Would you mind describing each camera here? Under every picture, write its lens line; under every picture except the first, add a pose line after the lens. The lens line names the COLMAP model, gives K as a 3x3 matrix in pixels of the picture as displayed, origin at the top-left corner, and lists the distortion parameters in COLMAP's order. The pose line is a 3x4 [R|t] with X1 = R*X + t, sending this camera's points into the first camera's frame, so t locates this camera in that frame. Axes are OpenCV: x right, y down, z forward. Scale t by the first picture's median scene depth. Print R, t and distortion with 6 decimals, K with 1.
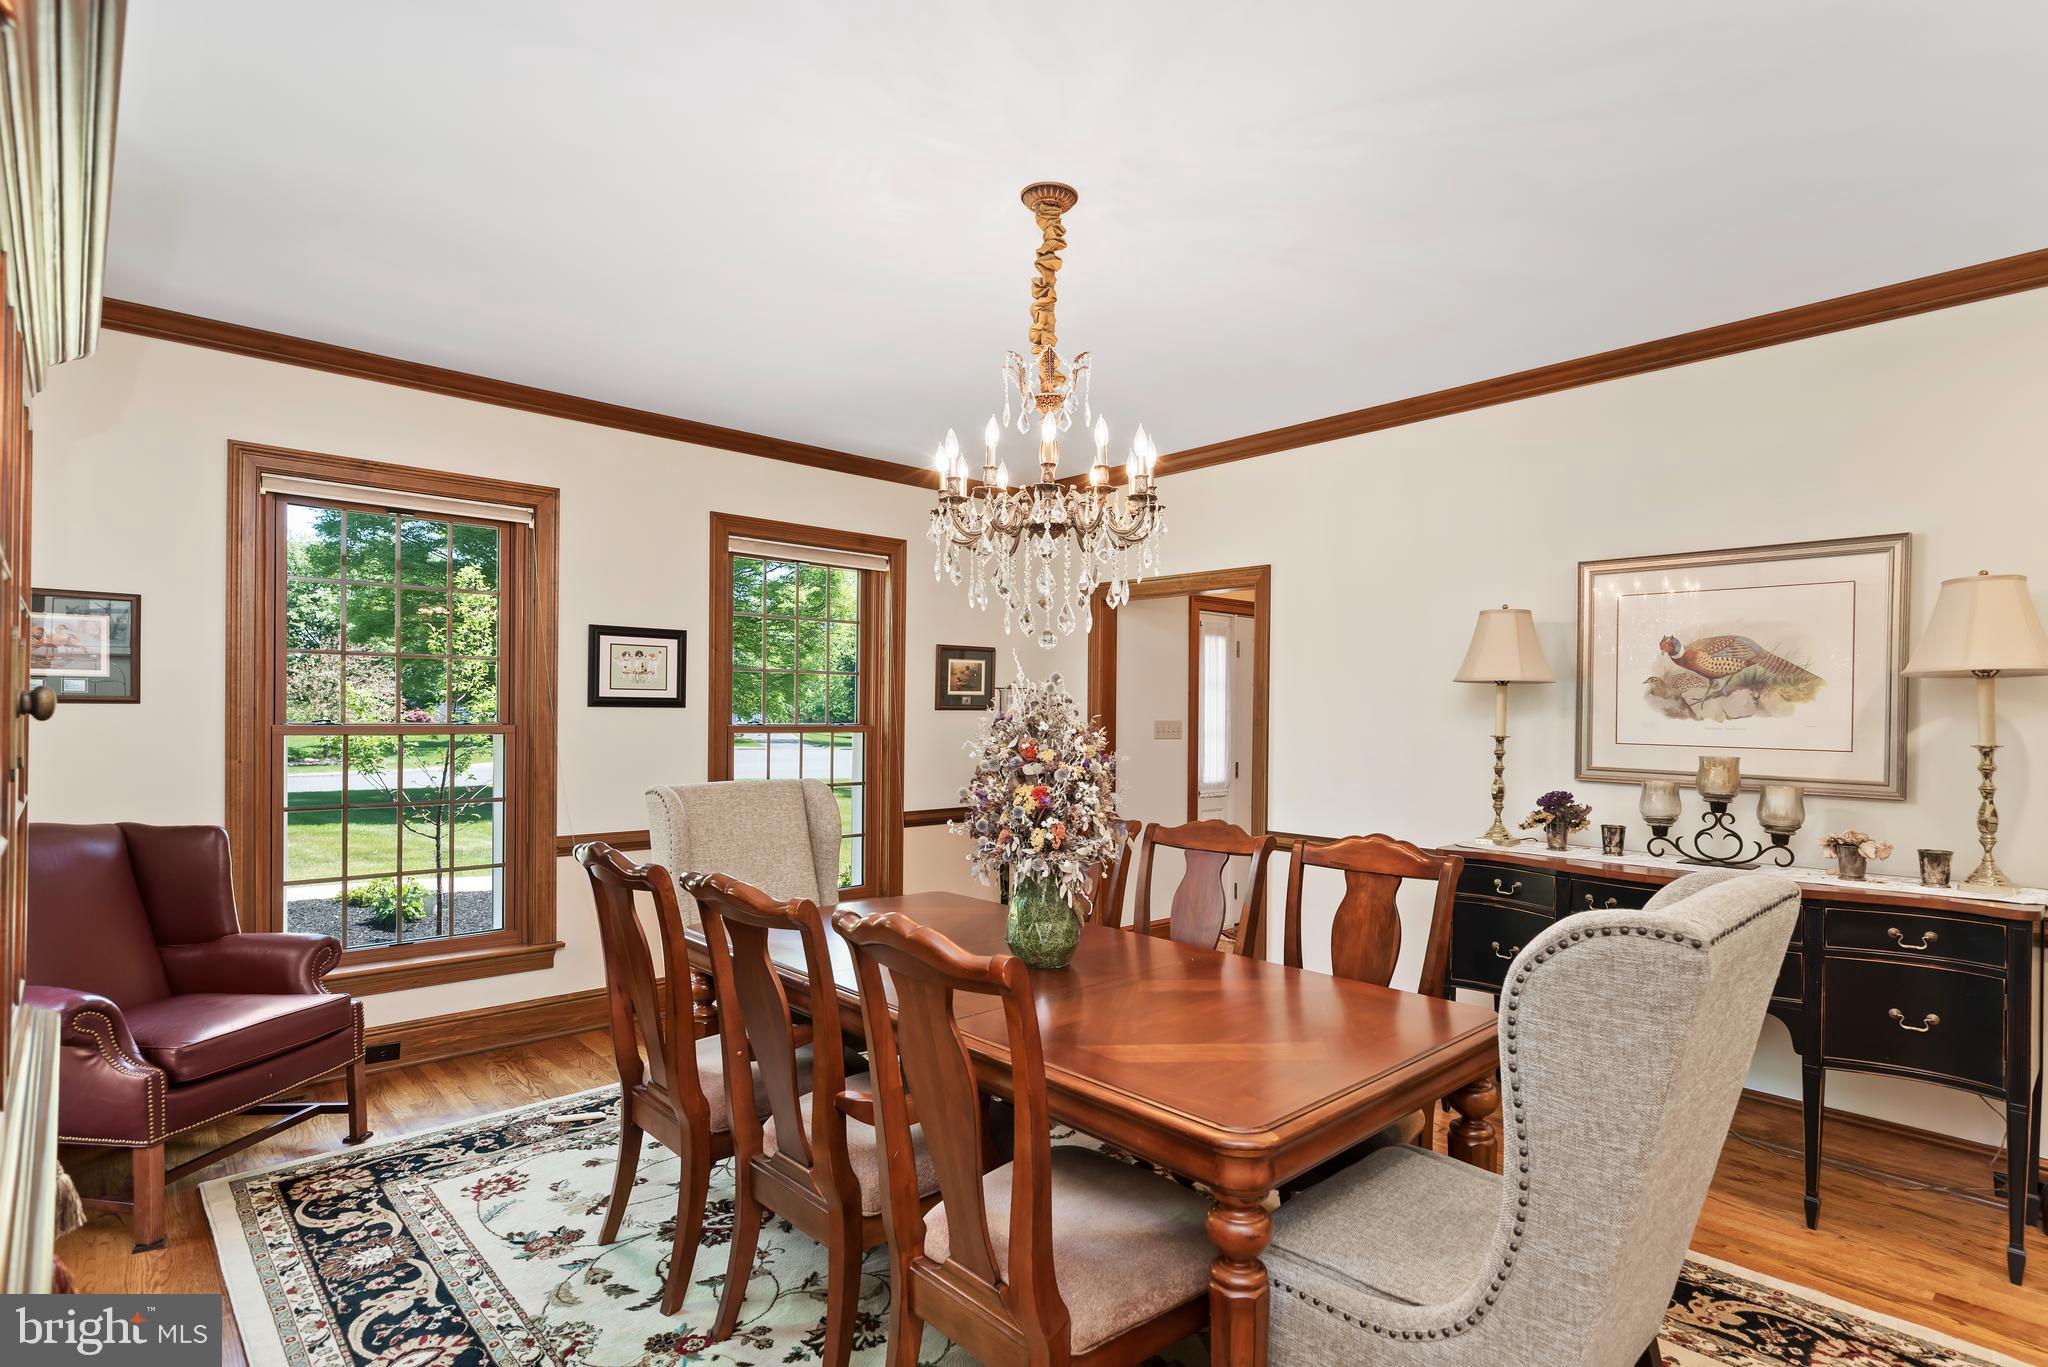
lens RADIAL K [[1005.3, 0, 1028.0], [0, 1005.3, 674.0], [0, 0, 1]] dist [0.000955, -0.001214]
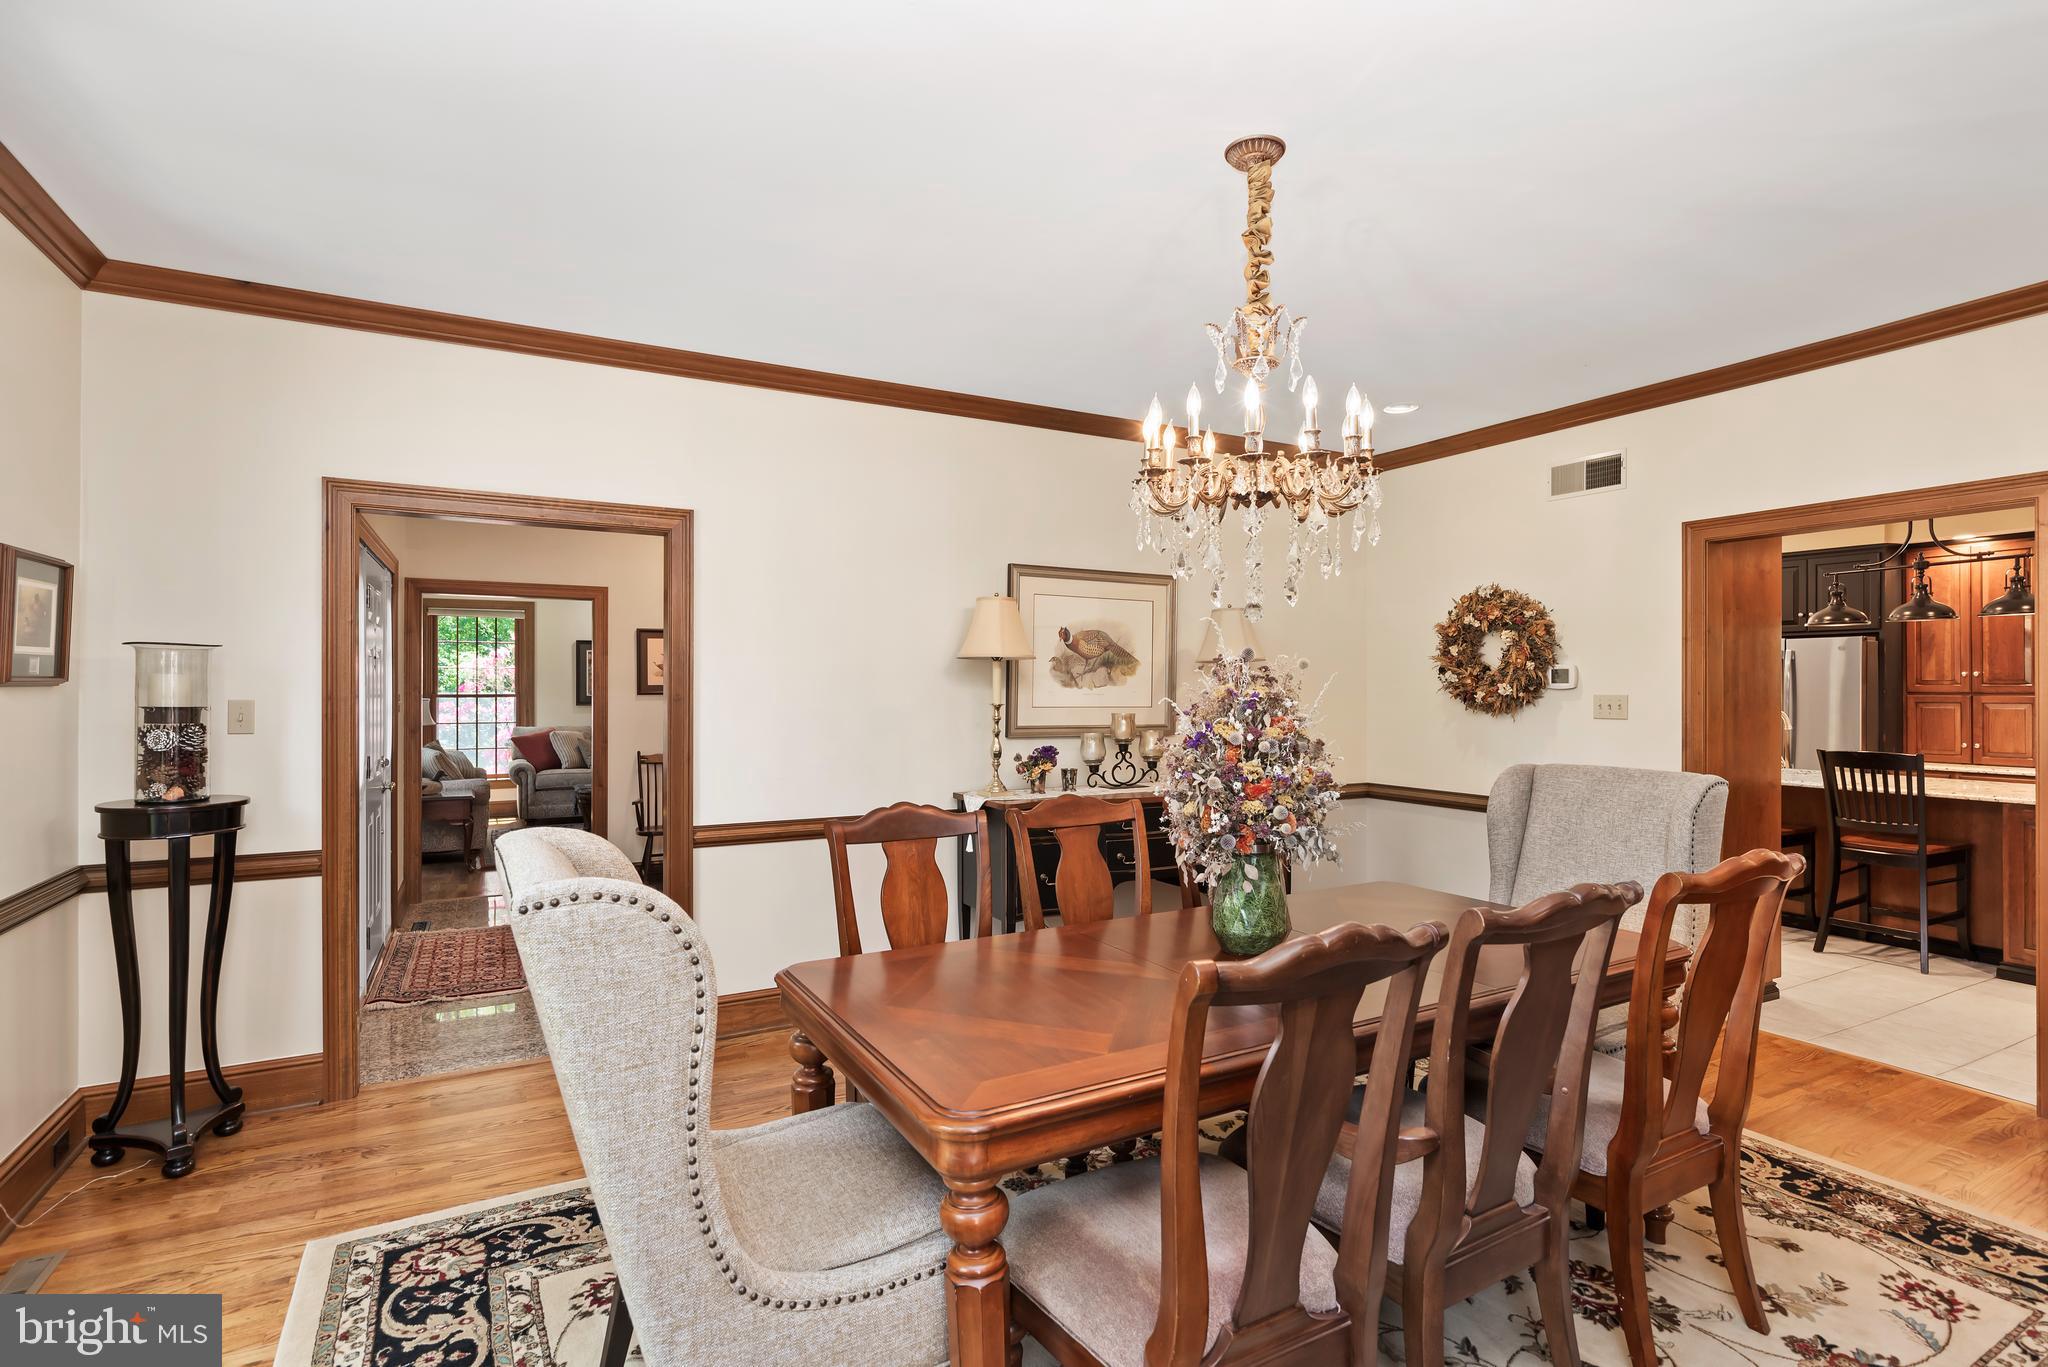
lens RADIAL K [[1005.3, 0, 1027.0], [0, 1005.3, 694.5], [0, 0, 1]] dist [0.000955, -0.001214]
pose [[0.256779, -0.011486, 0.966402, -0.728325], [-0.031699, 0.999291, 0.020299, 0.028732], [-0.965950, -0.035846, 0.256233, 0.737377]]
